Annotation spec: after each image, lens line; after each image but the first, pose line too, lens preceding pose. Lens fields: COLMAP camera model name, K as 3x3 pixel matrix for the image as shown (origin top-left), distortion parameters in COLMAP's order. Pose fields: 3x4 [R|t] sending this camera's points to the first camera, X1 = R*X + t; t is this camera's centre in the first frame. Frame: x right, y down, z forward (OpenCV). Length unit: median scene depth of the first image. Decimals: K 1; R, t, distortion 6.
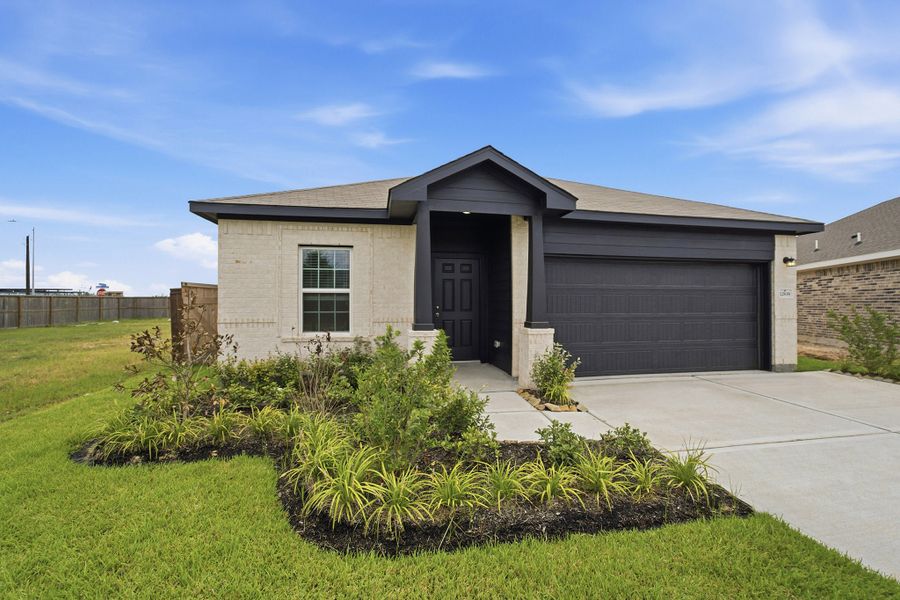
lens RADIAL K [[376.9, 0, 450.9], [0, 376.9, 294.8], [0, 0, 1]] dist [-0.018534, 0.008132]
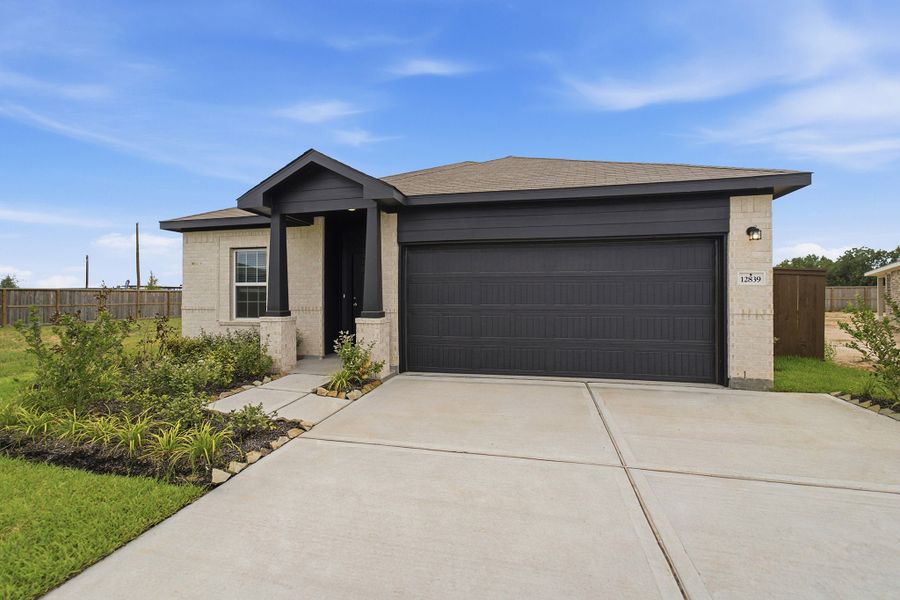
lens RADIAL K [[386.6, 0, 446.0], [0, 386.6, 289.7], [0, 0, 1]] dist [-0.022131, 0.014092]
pose [[0.911169, -0.009416, -0.411926, 0.760300], [0.011047, 0.999938, 0.001579, 0.011682], [0.411886, -0.005990, 0.911216, 0.117353]]
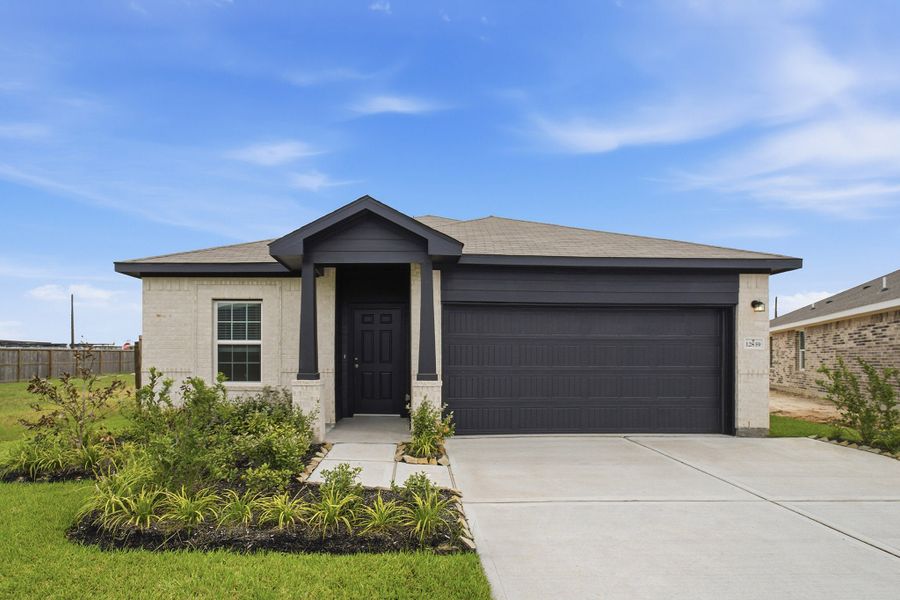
lens RADIAL K [[420.9, 0, 420.3], [0, 420.9, 352.3], [0, 0, 1]] dist [-0.035963, 0.020452]
pose [[0.984632, -0.000062, -0.174642, 0.364695], [0.001319, 0.999974, 0.007078, 0.009458], [0.174637, -0.007199, 0.984606, -0.055370]]
